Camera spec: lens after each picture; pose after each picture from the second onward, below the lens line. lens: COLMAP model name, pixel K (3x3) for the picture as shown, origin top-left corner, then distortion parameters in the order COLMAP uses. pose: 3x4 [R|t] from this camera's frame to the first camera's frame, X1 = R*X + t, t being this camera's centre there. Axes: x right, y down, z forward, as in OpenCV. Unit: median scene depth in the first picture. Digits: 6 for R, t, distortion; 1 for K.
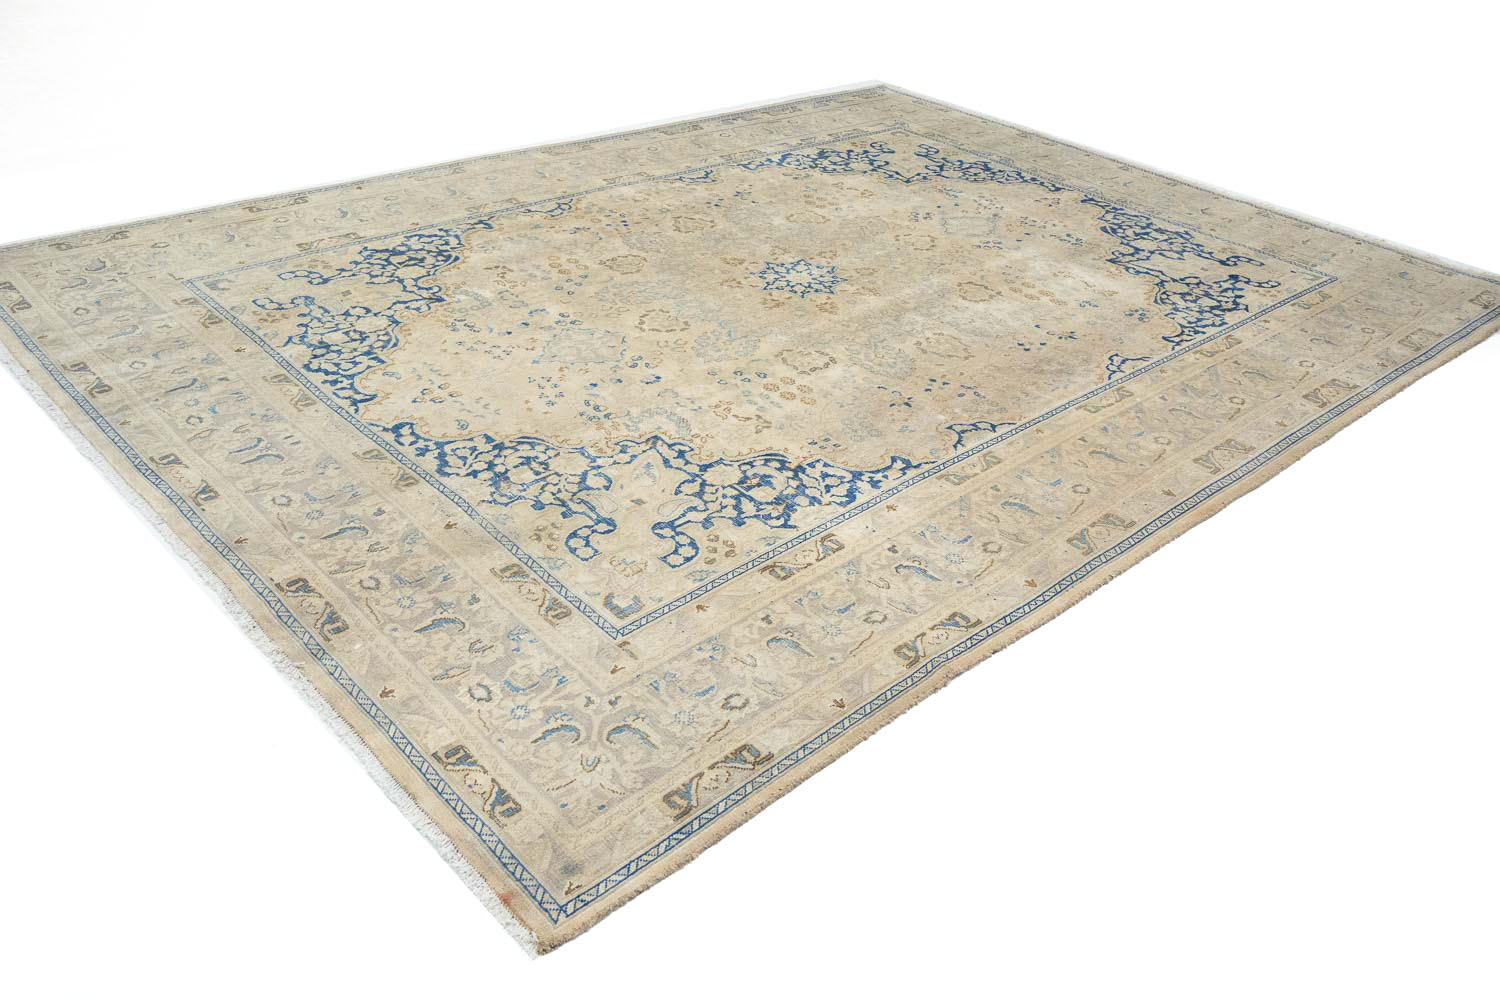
lens RADIAL K [[1242.2, 0, 750.0], [0, 1242.2, 500.0], [0, 0, 1]] dist [-0.002154, 0.005647]
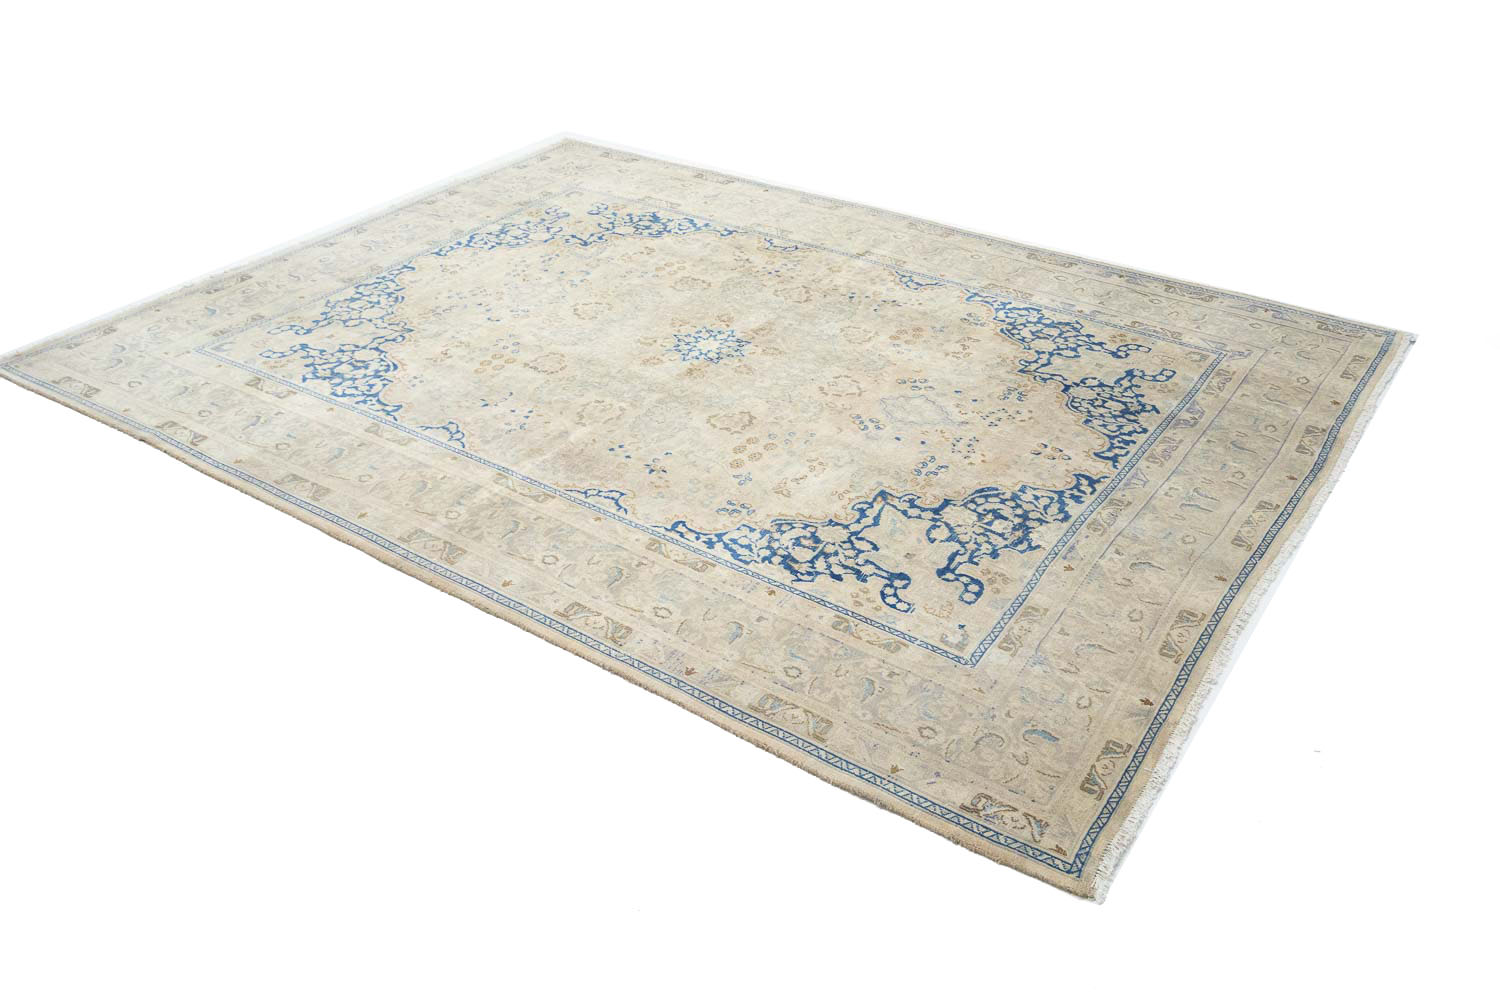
lens RADIAL K [[1254.1, 0, 736.3], [0, 1254.1, 495.0], [0, 0, 1]] dist [-0.002603, 0.005437]
pose [[0.209480, 0.478364, -0.852811, 1.113197], [-0.507813, 0.798546, 0.323189, -0.463156], [0.835610, 0.365366, 0.410199, 0.611876]]
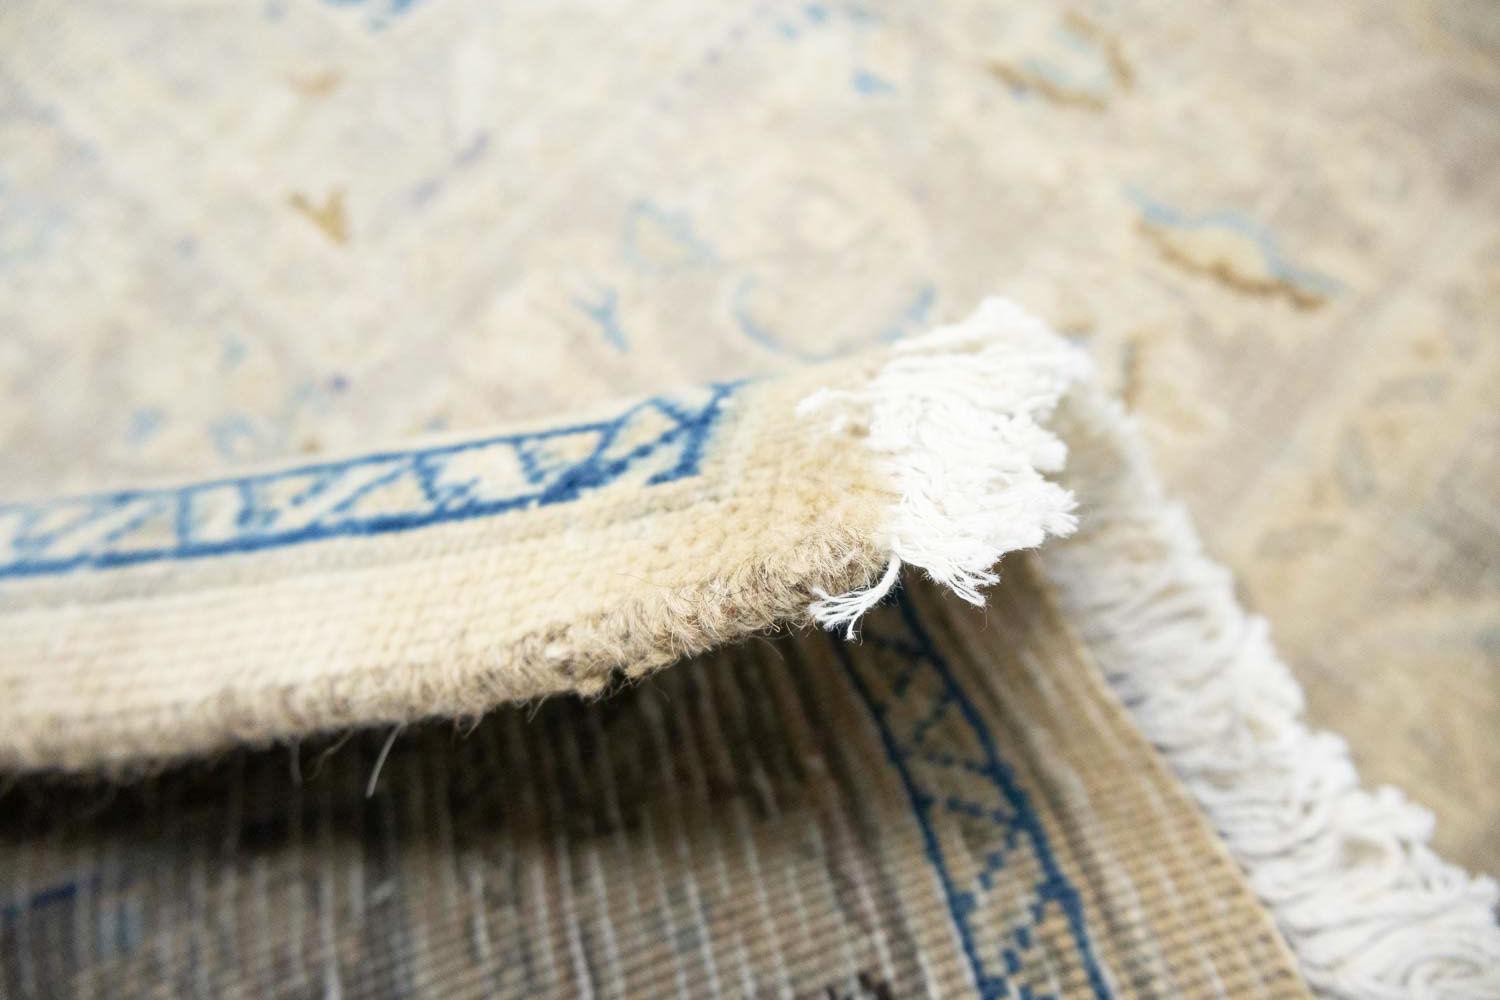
lens RADIAL K [[1254.1, 0, 736.3], [0, 1254.1, 495.0], [0, 0, 1]] dist [-0.002603, 0.005437]
pose [[0.067192, 0.869184, -0.489902, 0.617446], [-0.452981, 0.464066, 0.761217, -0.278156], [0.888984, 0.170769, 0.424906, 1.088106]]
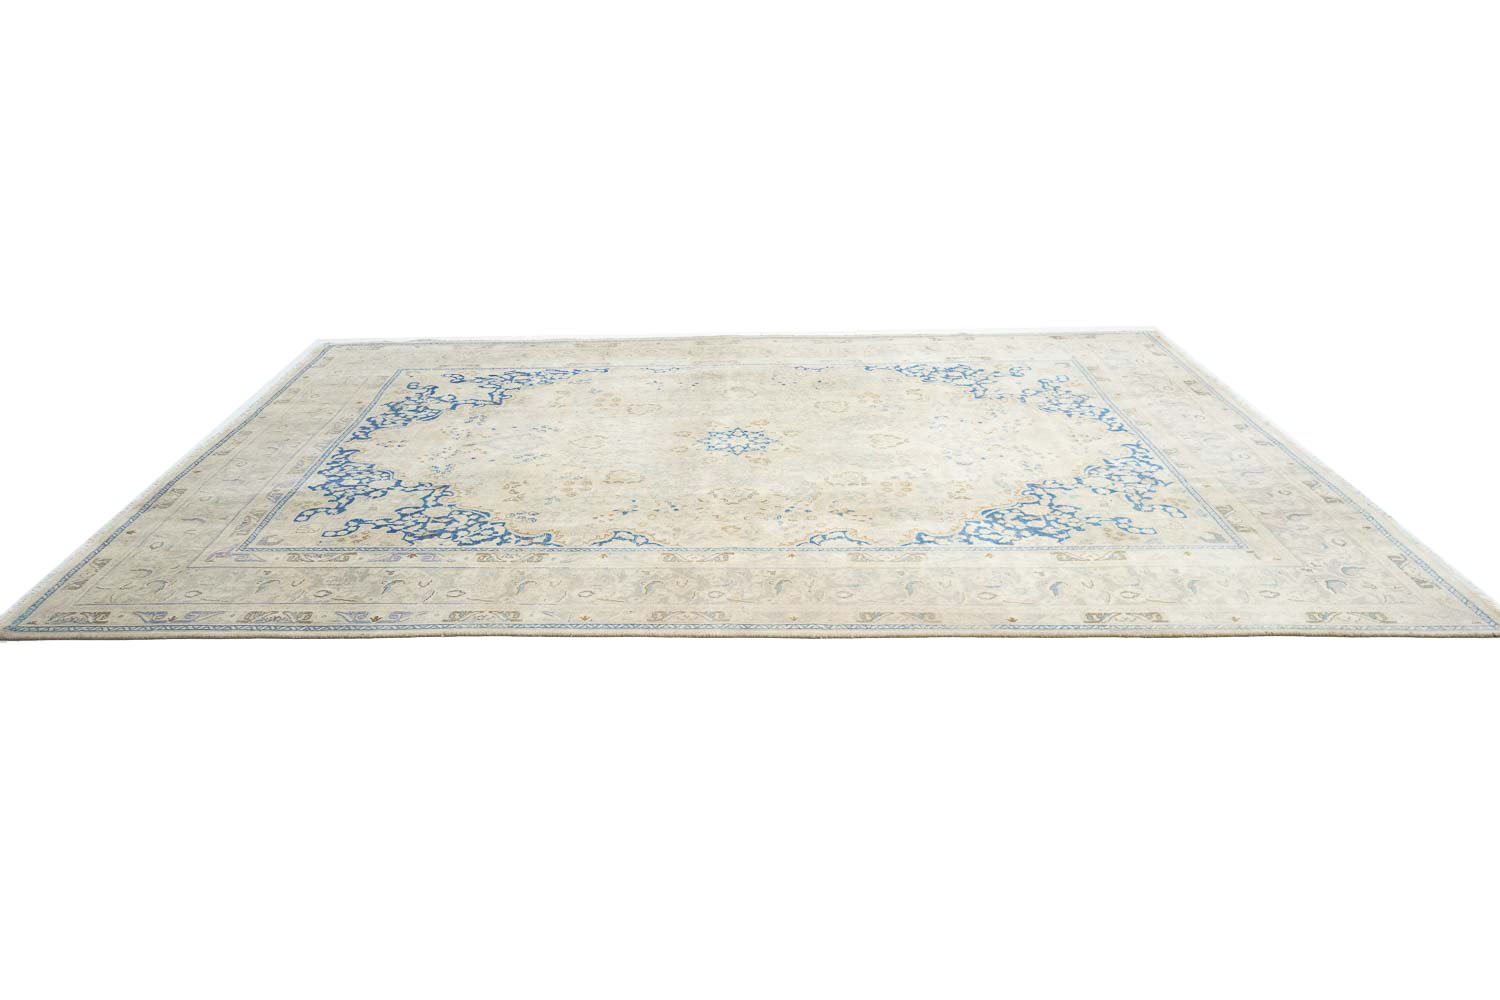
lens RADIAL K [[1238.0, 0, 717.8], [0, 1238.0, 500.3], [0, 0, 1]] dist [-0.003221, 0.004571]
pose [[-0.725240, -0.308027, 0.615748, -0.713673], [0.348692, 0.606831, 0.714262, -1.025079], [-0.593667, 0.732718, -0.332691, 1.480326]]
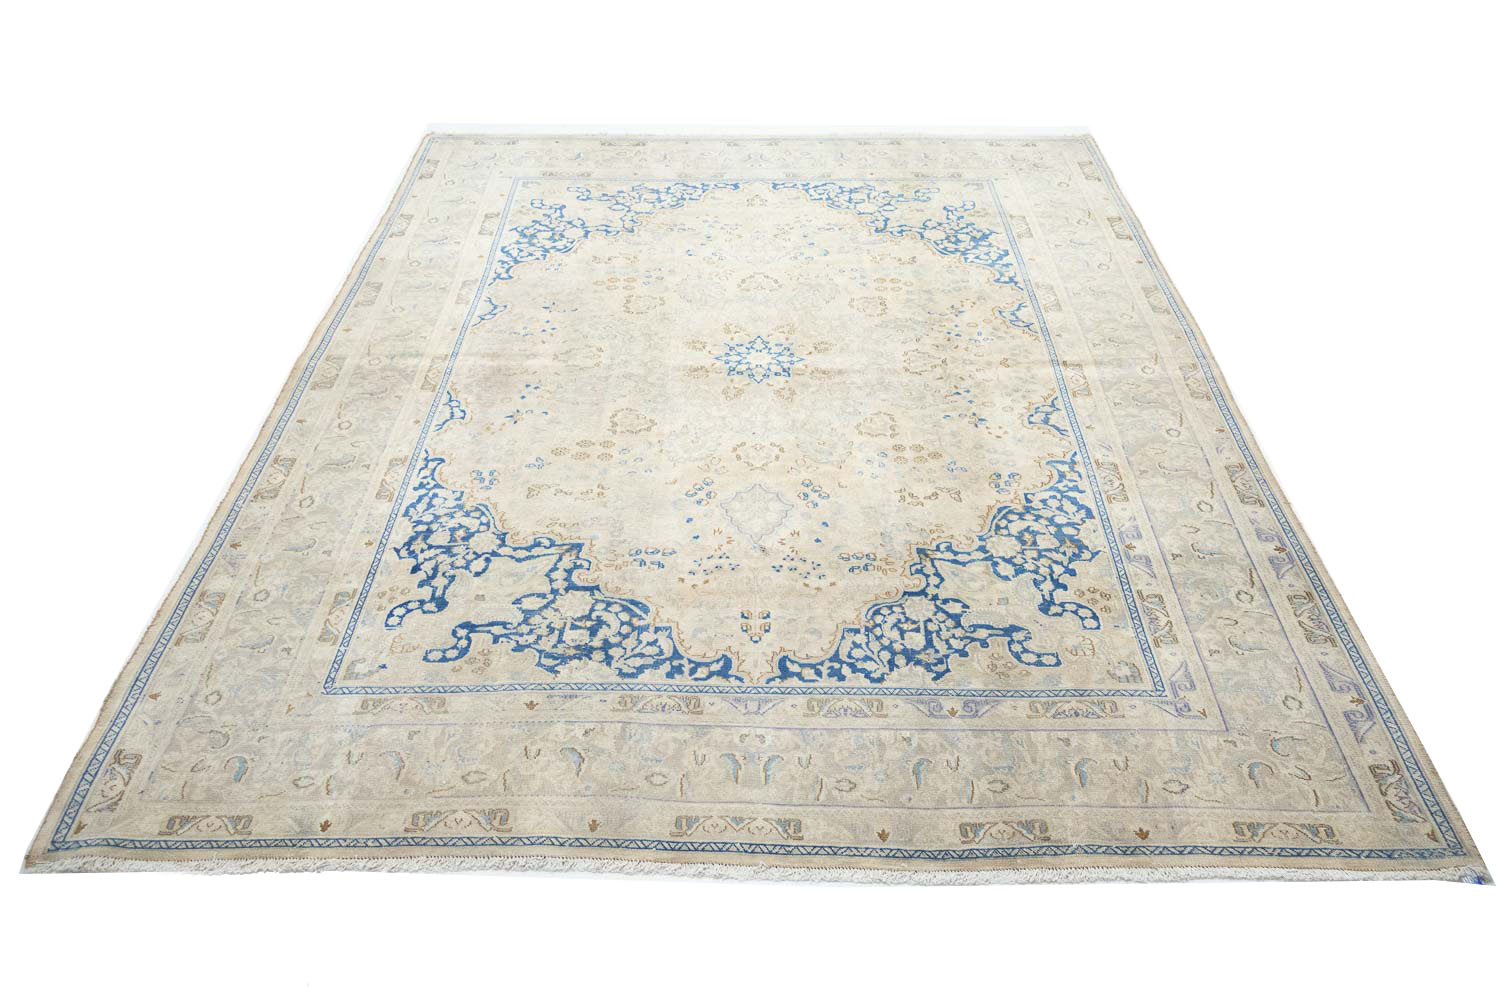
lens RADIAL K [[1254.1, 0, 736.3], [0, 1254.1, 495.0], [0, 0, 1]] dist [-0.002603, 0.005437]
pose [[-0.684986, 0.385698, -0.618087, 0.779195], [-0.428826, 0.472403, 0.770029, -0.963288], [0.588984, 0.792510, -0.158192, 1.276634]]
